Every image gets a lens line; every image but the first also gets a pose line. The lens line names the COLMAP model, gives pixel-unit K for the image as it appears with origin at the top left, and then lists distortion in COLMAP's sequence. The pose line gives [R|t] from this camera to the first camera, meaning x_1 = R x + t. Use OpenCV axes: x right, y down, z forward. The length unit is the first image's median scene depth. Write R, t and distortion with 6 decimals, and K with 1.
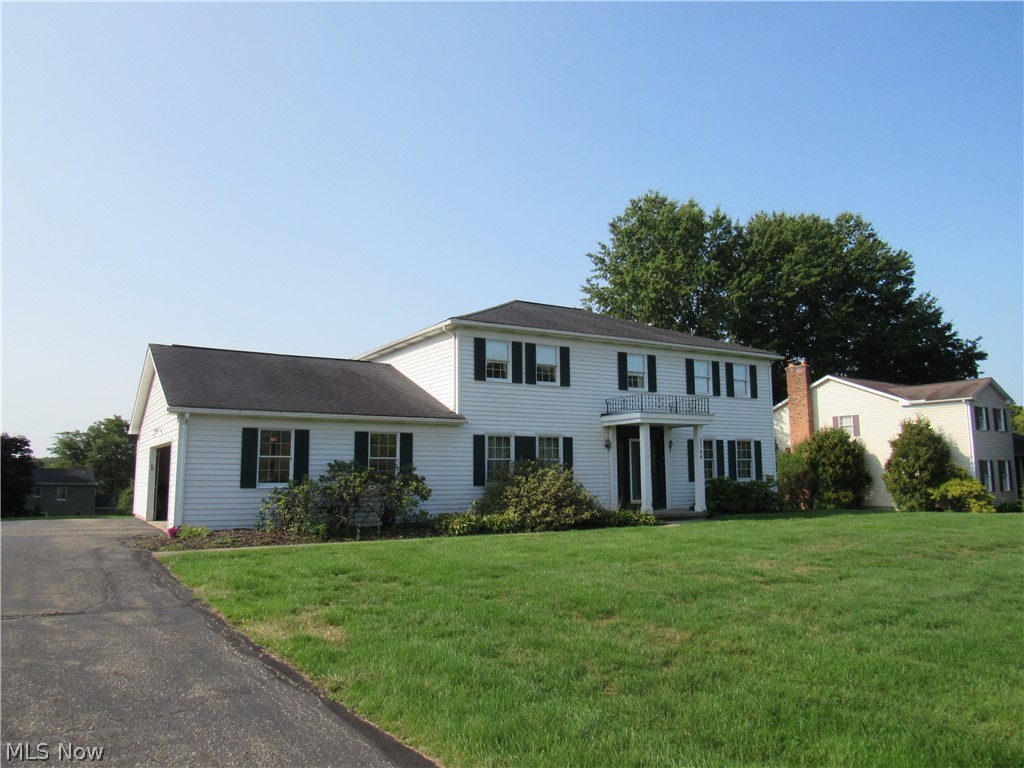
lens RADIAL K [[751.6, 0, 511.4], [0, 751.6, 389.1], [0, 0, 1]] dist [-0.005702, 0.001170]
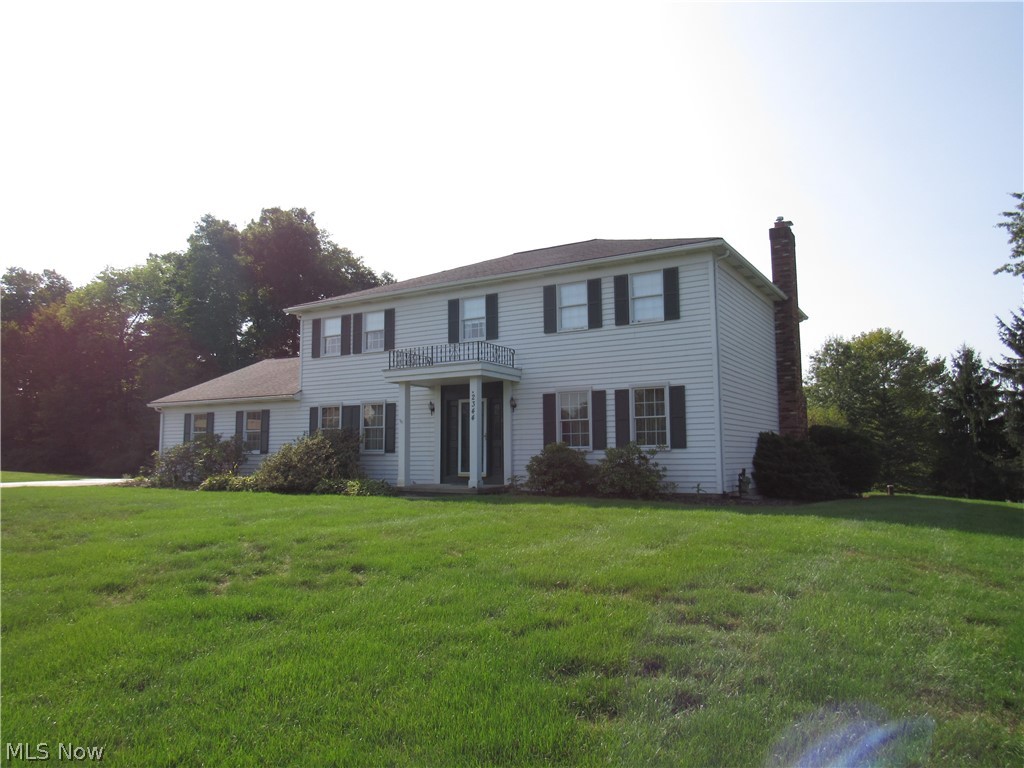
lens RADIAL K [[751.6, 0, 511.4], [0, 751.6, 376.9], [0, 0, 1]] dist [-0.005702, 0.001170]
pose [[0.447722, -0.073826, -0.891120, 0.988295], [0.118814, 0.992661, -0.022543, 0.069834], [0.886244, -0.095785, 0.453207, 0.696895]]
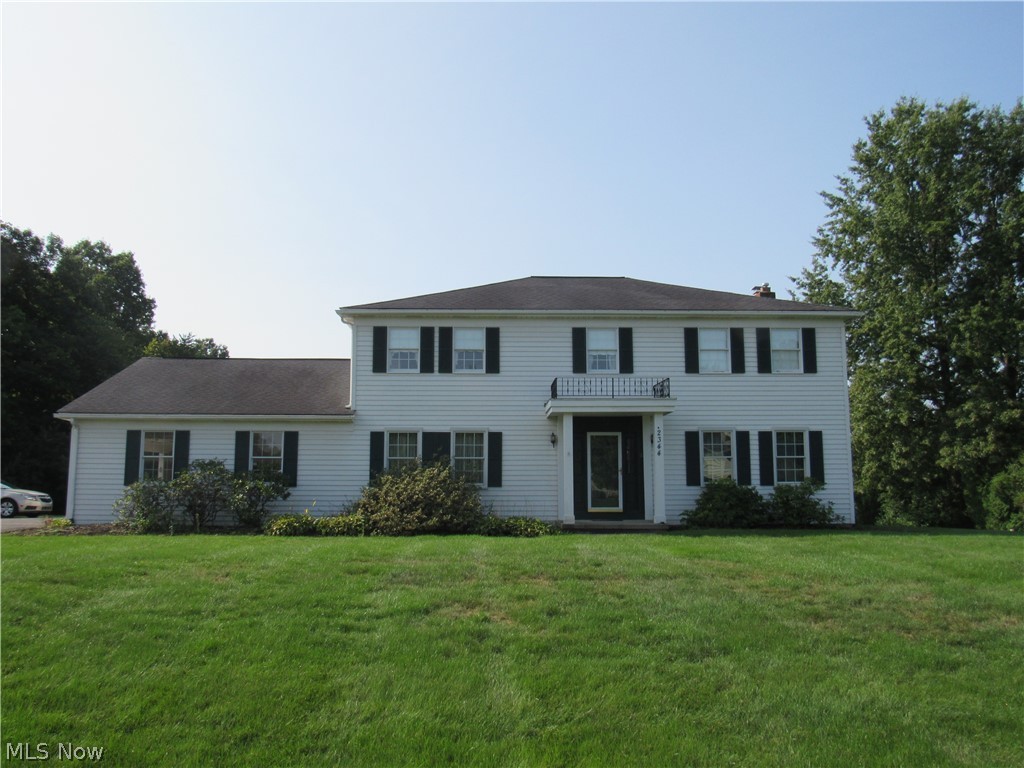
lens RADIAL K [[849.1, 0, 465.9], [0, 849.1, 387.2], [0, 0, 1]] dist [0.002174, -0.004227]
pose [[0.870036, -0.048831, -0.490563, 0.521120], [0.050543, 0.998674, -0.009768, 0.020193], [0.490390, -0.016296, 0.871351, 0.131639]]
